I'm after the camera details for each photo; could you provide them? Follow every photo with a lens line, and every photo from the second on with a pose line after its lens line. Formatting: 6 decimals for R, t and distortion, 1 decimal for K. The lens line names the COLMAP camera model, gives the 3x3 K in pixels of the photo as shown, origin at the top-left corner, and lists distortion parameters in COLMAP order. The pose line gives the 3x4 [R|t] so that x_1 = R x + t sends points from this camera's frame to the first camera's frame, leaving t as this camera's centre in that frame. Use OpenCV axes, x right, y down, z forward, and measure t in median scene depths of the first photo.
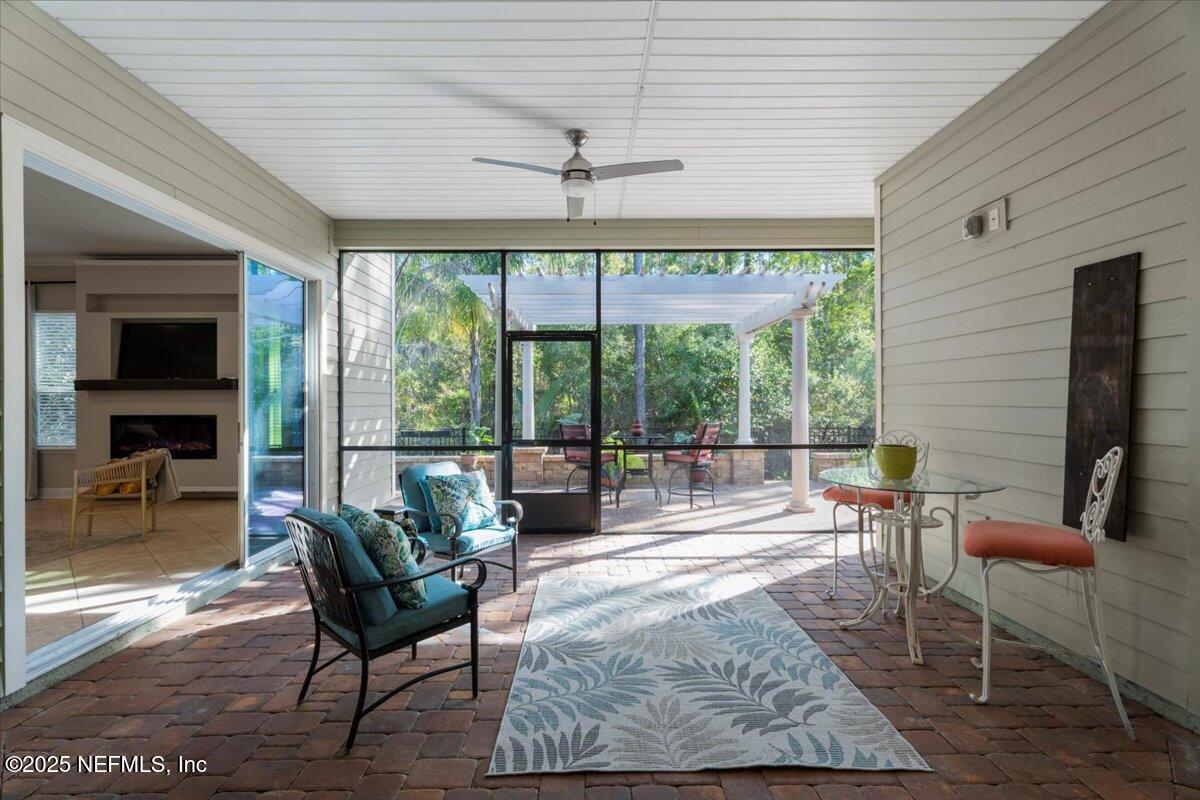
lens RADIAL K [[533.3, 0, 595.1], [0, 533.3, 404.0], [0, 0, 1]] dist [0.001466, -0.000129]
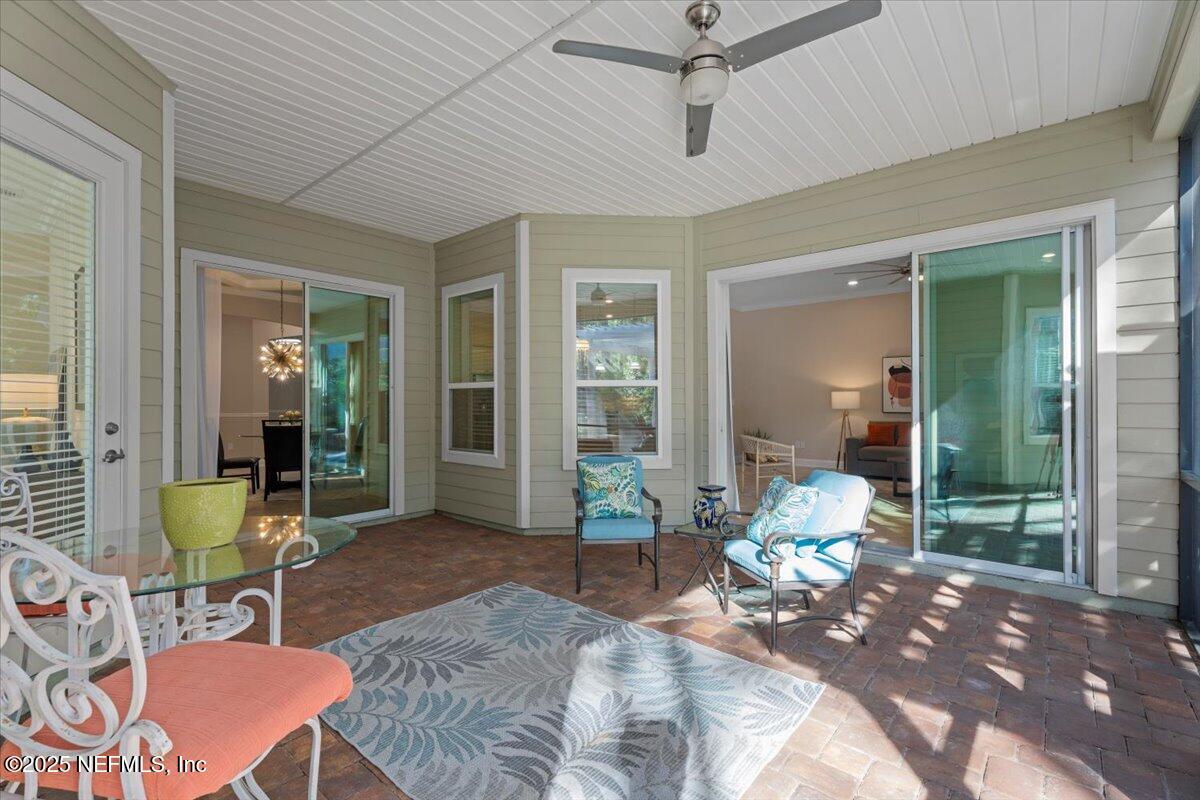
lens RADIAL K [[533.3, 0, 595.1], [0, 533.3, 404.0], [0, 0, 1]] dist [0.001466, -0.000129]
pose [[-0.662196, 0.001578, -0.749329, 0.812613], [0.004886, 0.999986, -0.002212, 0.011647], [0.749315, -0.005126, -0.662194, 1.891546]]
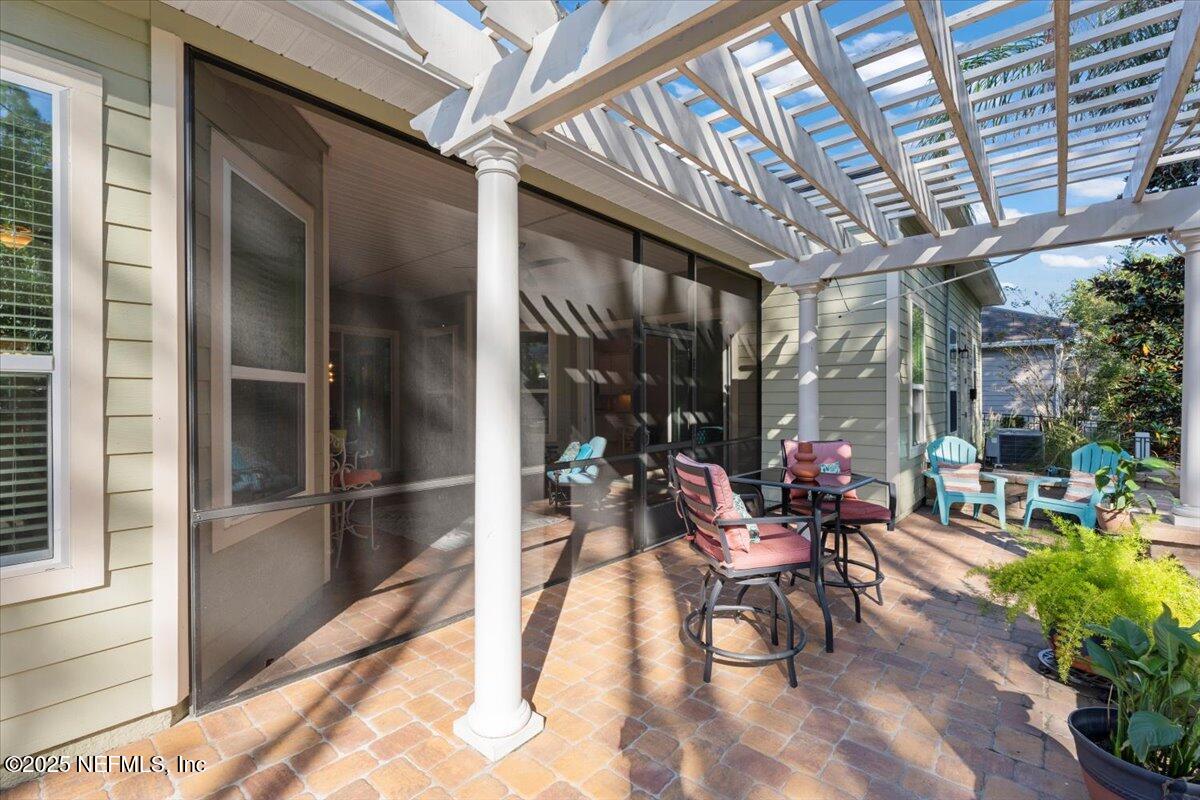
lens RADIAL K [[525.5, 0, 582.1], [0, 525.5, 403.6], [0, 0, 1]] dist [-0.022645, 0.000135]
pose [[-0.677123, 0.008311, -0.735823, 1.479722], [0.007169, 0.999963, 0.004697, -0.004060], [0.735835, -0.002095, -0.677157, 3.186471]]
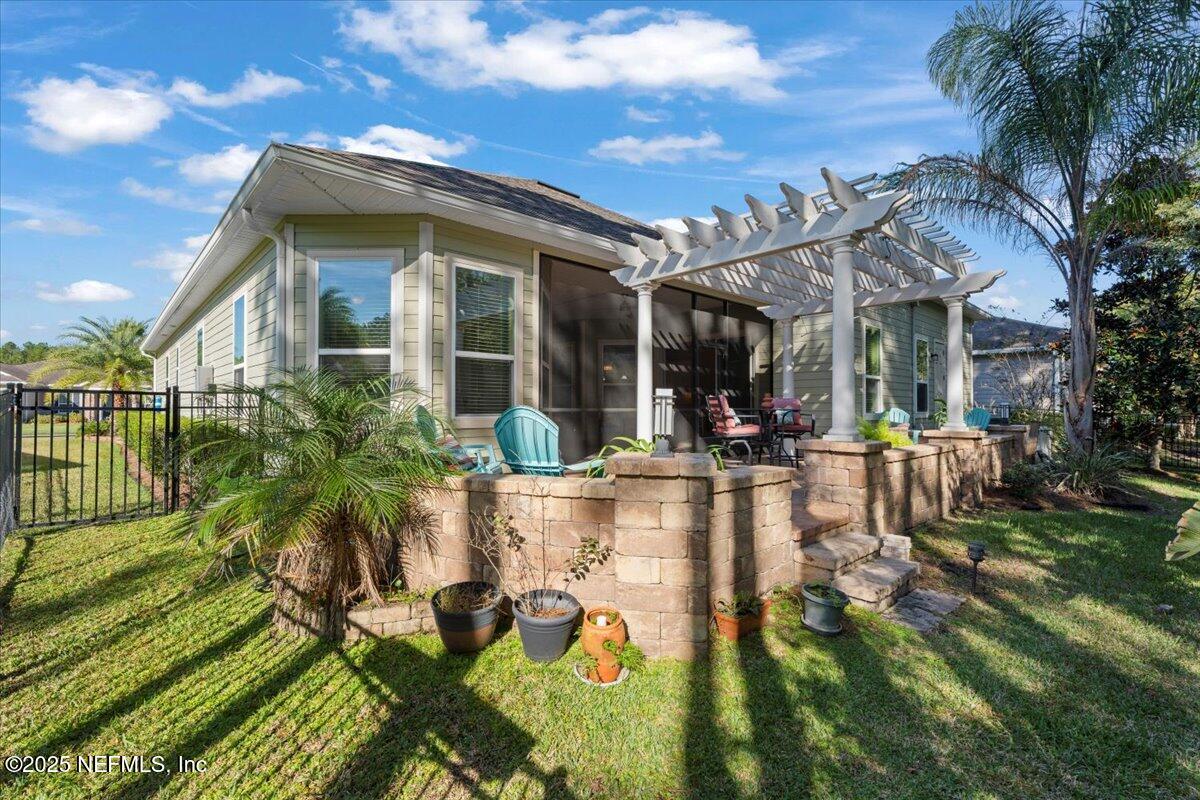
lens RADIAL K [[533.3, 0, 595.1], [0, 533.3, 404.0], [0, 0, 1]] dist [0.001466, -0.000129]
pose [[-0.743001, -0.008575, -0.669235, 2.878937], [0.002219, 0.999881, -0.015275, 0.201753], [0.669286, -0.012835, -0.742894, 4.289181]]
